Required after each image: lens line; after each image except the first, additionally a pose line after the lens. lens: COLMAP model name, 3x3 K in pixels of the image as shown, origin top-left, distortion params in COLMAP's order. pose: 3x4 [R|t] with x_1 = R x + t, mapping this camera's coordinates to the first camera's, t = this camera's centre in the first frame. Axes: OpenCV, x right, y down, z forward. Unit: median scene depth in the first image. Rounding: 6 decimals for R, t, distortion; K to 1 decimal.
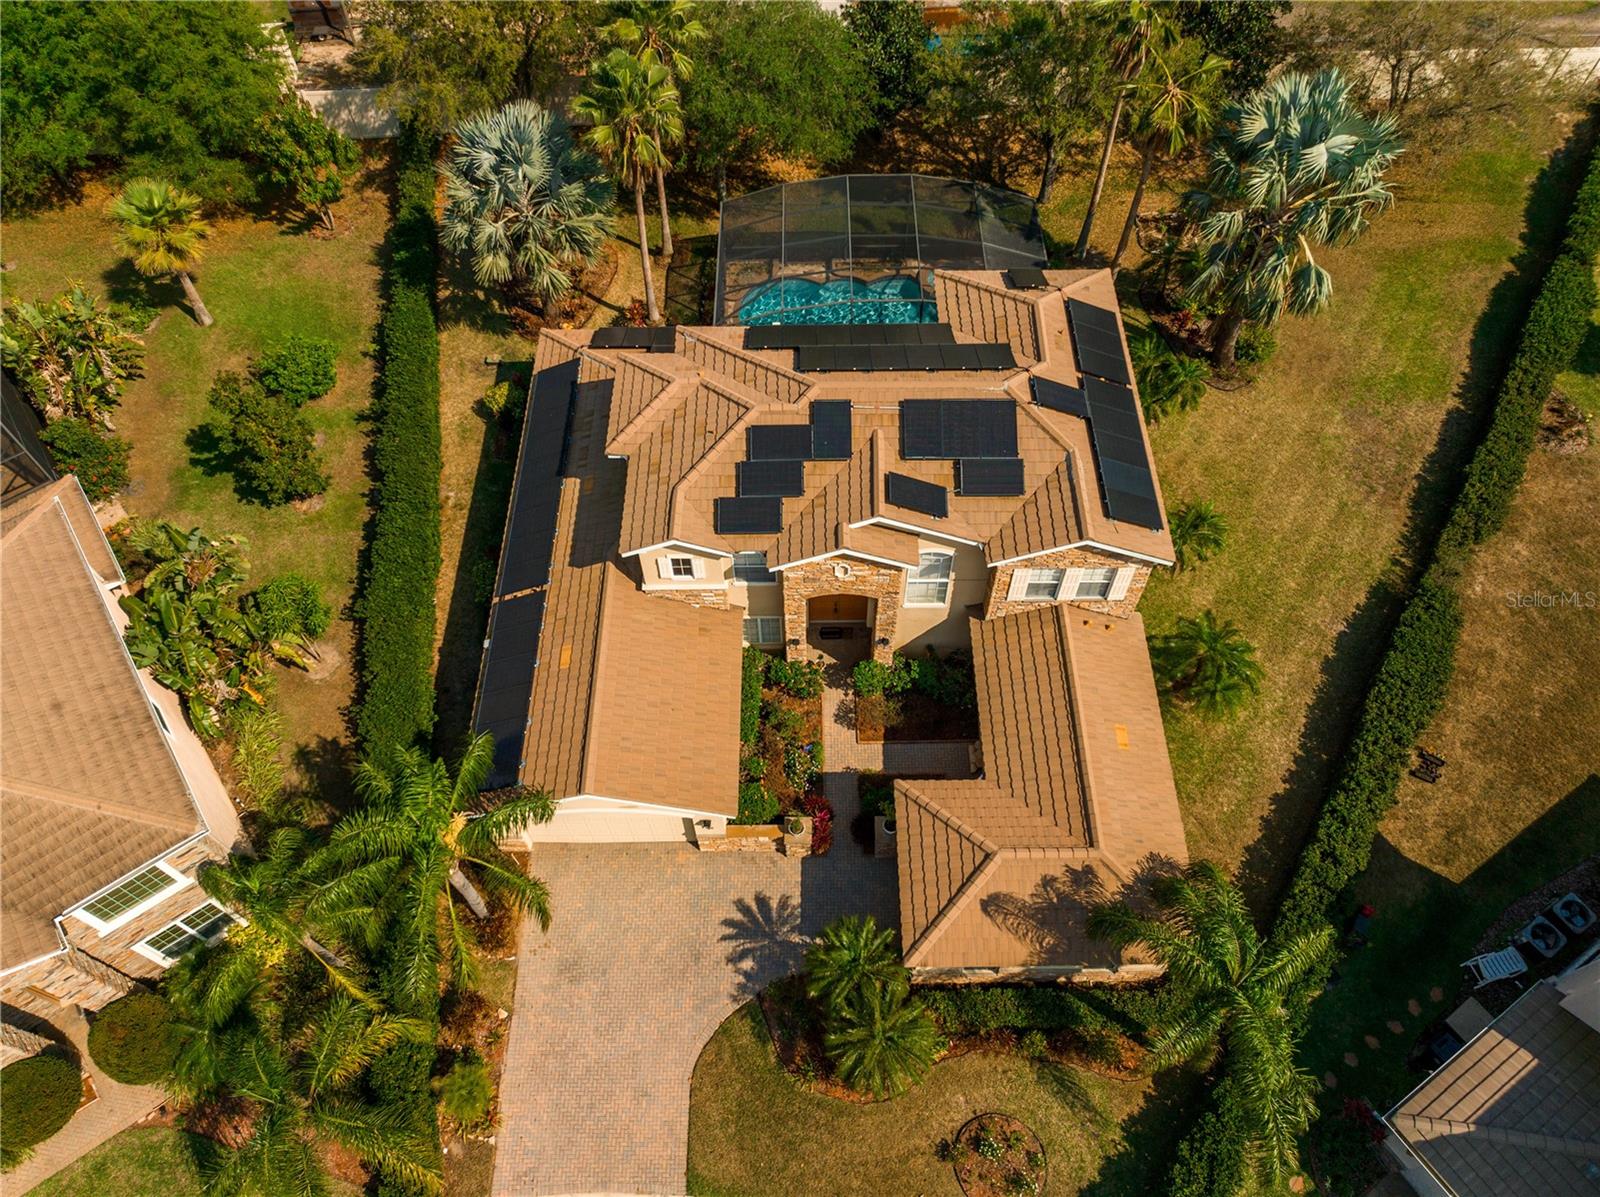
lens RADIAL K [[1127.7, 0, 800.0], [0, 1127.7, 598.5], [0, 0, 1]] dist [-0.033012, 0.006679]
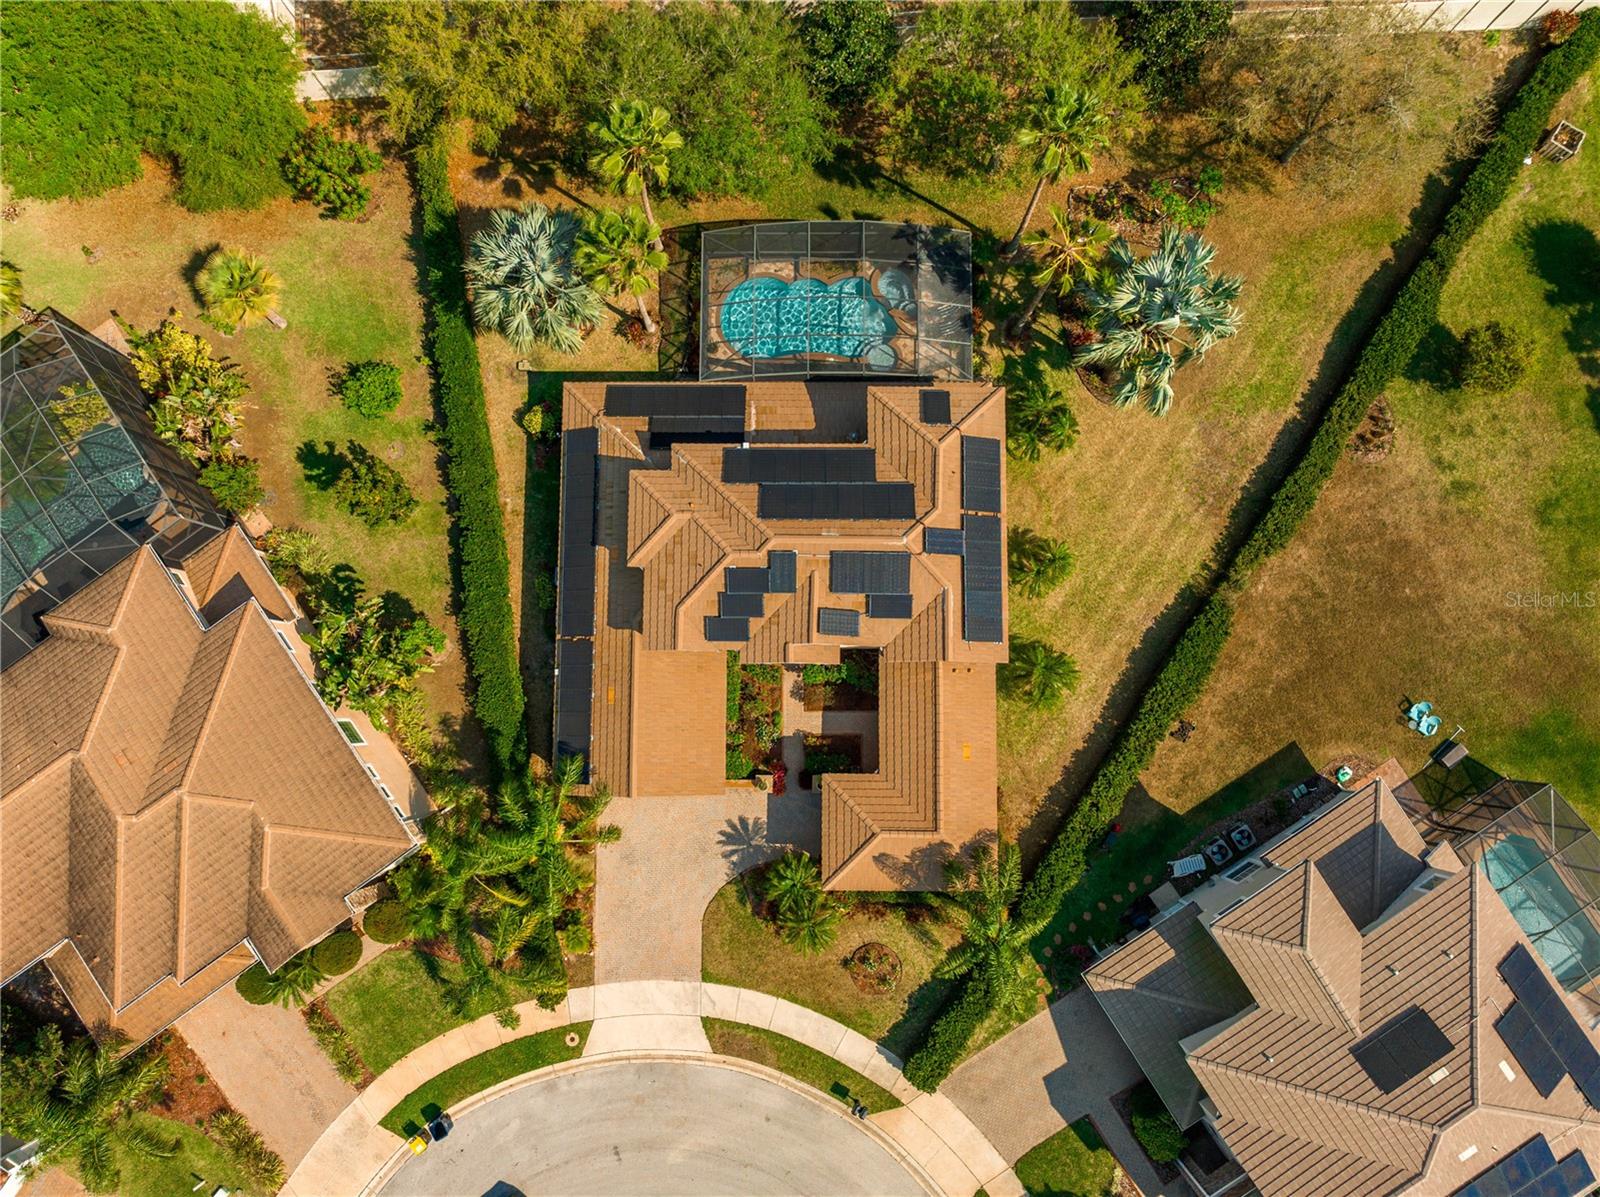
lens RADIAL K [[1141.4, 0, 800.0], [0, 1141.4, 598.5], [0, 0, 1]] dist [-0.010795, -0.034896]
pose [[0.999935, 0.006639, -0.009246, 0.060897], [-0.001688, 0.889831, 0.456287, -0.750641], [0.011257, -0.456242, 0.889785, -0.311679]]
